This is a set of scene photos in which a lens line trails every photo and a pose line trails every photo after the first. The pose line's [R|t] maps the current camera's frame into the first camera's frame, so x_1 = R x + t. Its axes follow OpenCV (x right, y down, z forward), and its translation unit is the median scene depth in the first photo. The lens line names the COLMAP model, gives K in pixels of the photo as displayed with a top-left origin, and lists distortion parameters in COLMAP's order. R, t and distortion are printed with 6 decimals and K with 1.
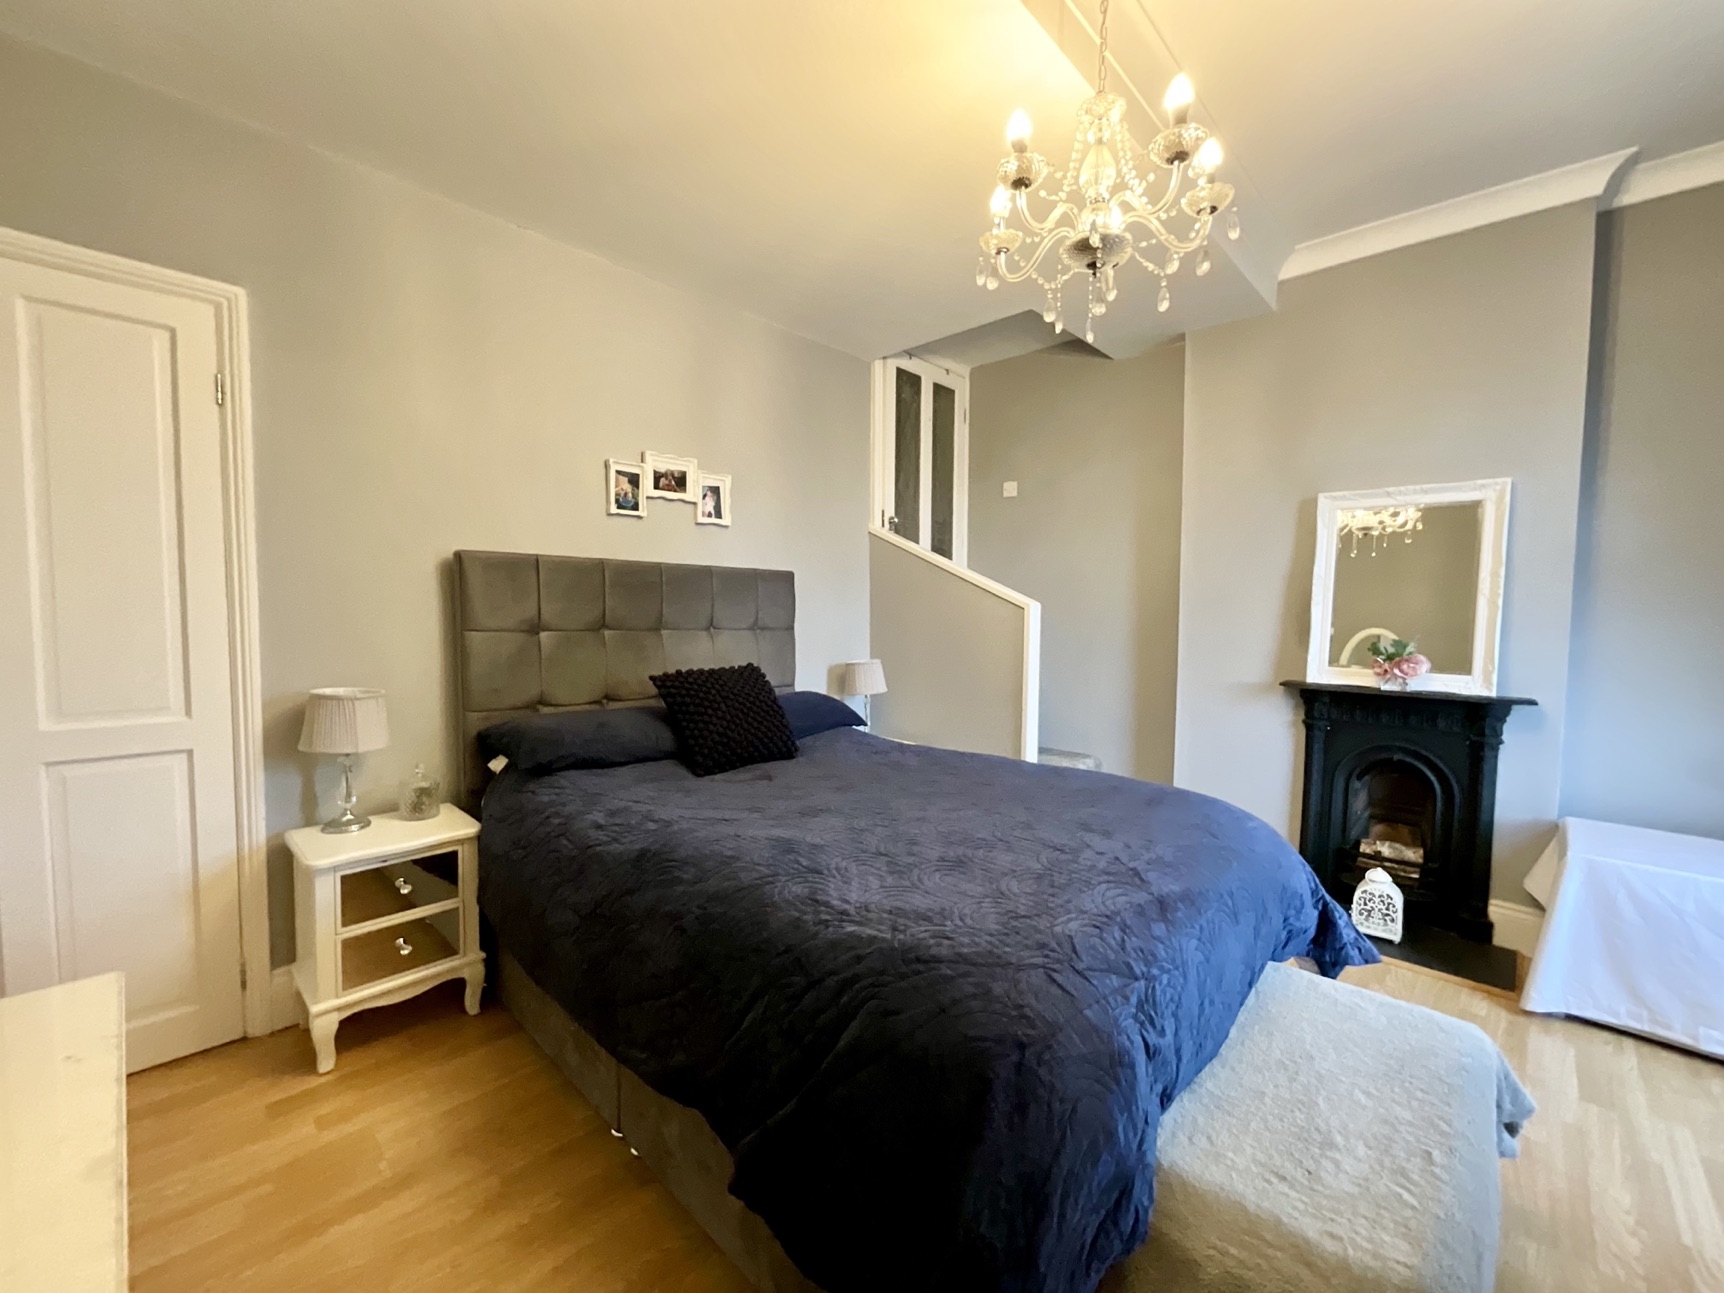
lens RADIAL K [[688.9, 0, 869.4], [0, 688.9, 651.8], [0, 0, 1]] dist [0.000582, 0.000115]
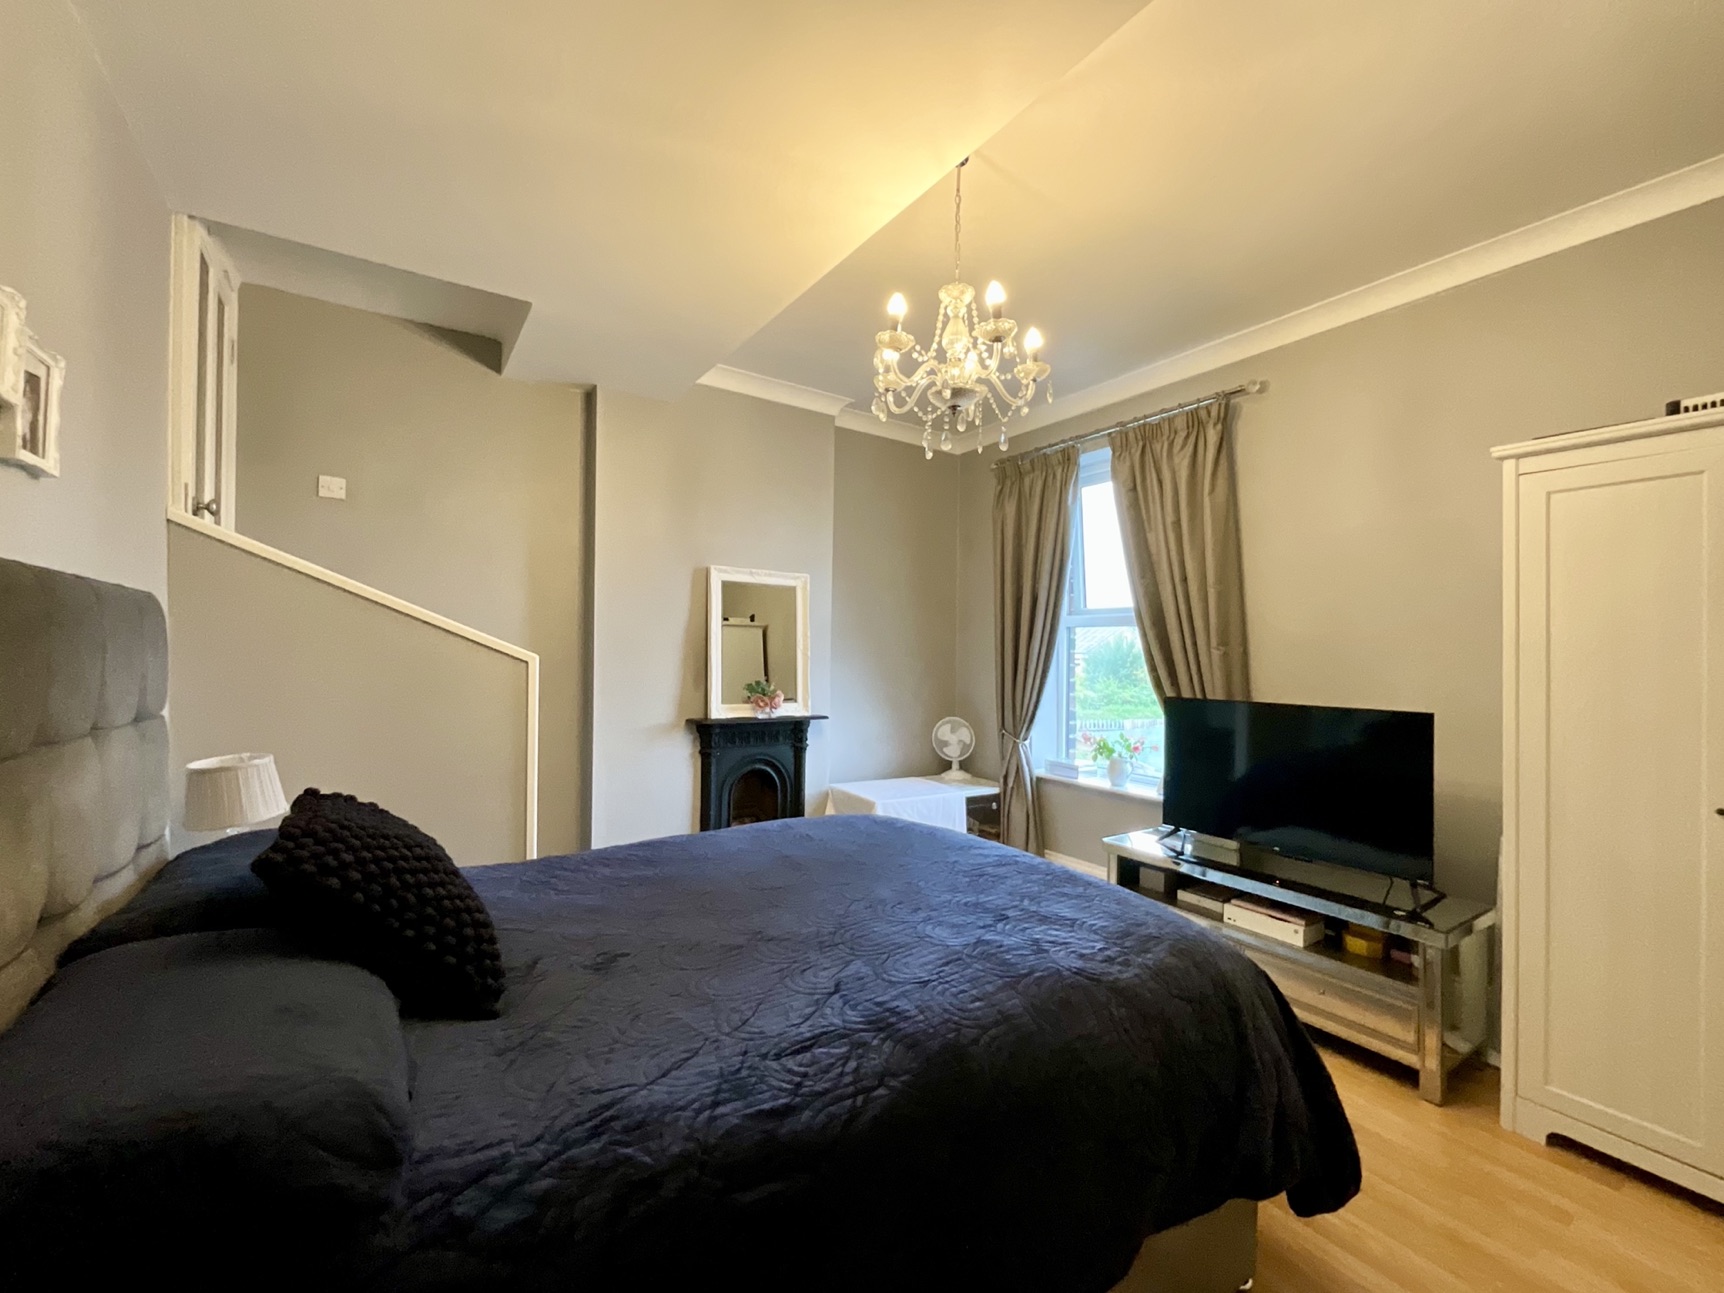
lens RADIAL K [[707.2, 0, 859.5], [0, 707.2, 648.9], [0, 0, 1]] dist [0.000202, 0.000333]
pose [[0.238509, -0.005617, 0.971124, -0.557919], [0.045651, 0.998943, -0.005434, -0.065259], [-0.970067, 0.045629, 0.238514, 0.474707]]
